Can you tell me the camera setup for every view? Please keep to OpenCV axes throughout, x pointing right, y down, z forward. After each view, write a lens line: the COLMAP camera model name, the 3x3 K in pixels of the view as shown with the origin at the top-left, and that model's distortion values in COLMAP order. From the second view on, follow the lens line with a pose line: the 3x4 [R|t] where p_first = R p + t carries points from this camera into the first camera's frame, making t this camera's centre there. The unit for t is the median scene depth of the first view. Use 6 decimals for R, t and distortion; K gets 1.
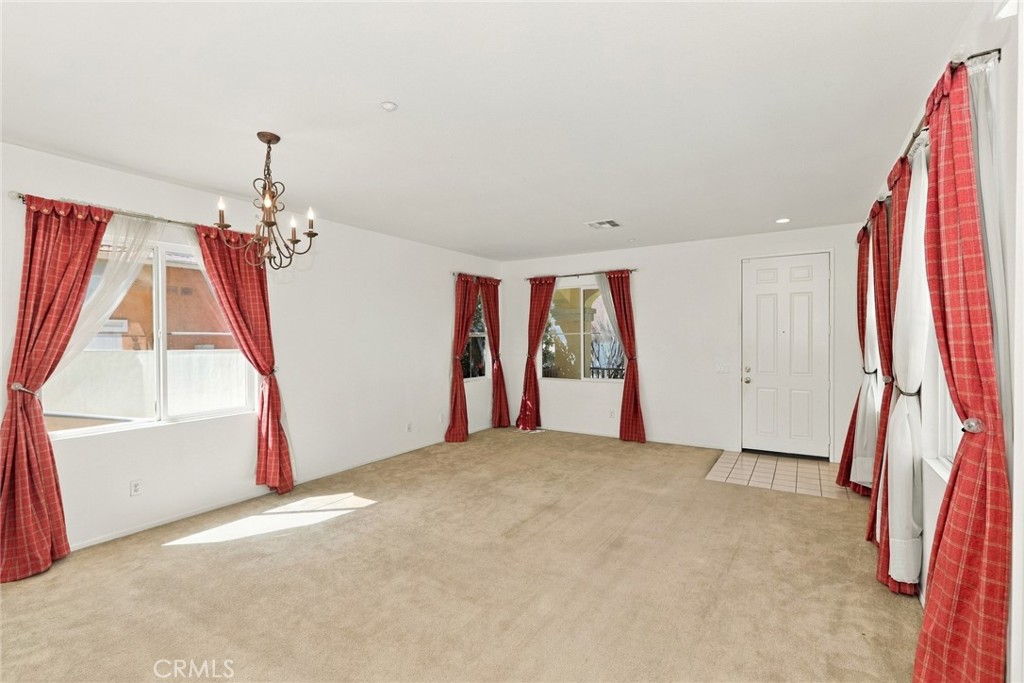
lens RADIAL K [[467.7, 0, 510.8], [0, 467.7, 337.1], [0, 0, 1]] dist [-0.001322, 0.000067]
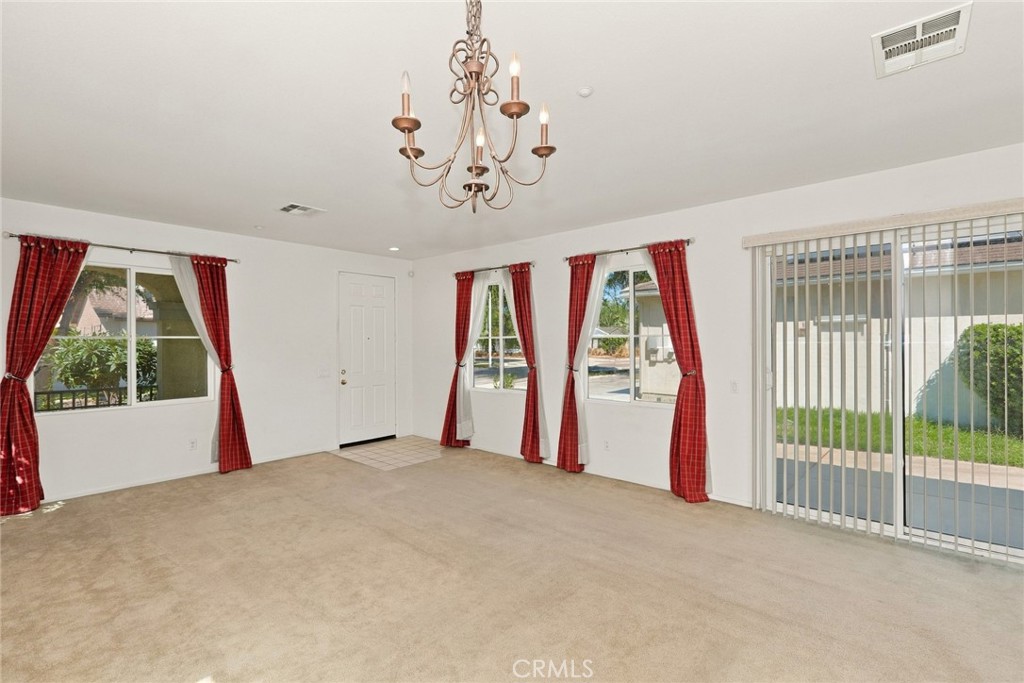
lens RADIAL K [[460.1, 0, 512.0], [0, 460.1, 341.5], [0, 0, 1]] dist [-0.000380, 0.000133]
pose [[0.155980, 0.006977, 0.987736, -0.590484], [0.003024, 0.999967, -0.007541, 0.007450], [-0.987756, 0.004163, 0.155954, 0.511585]]
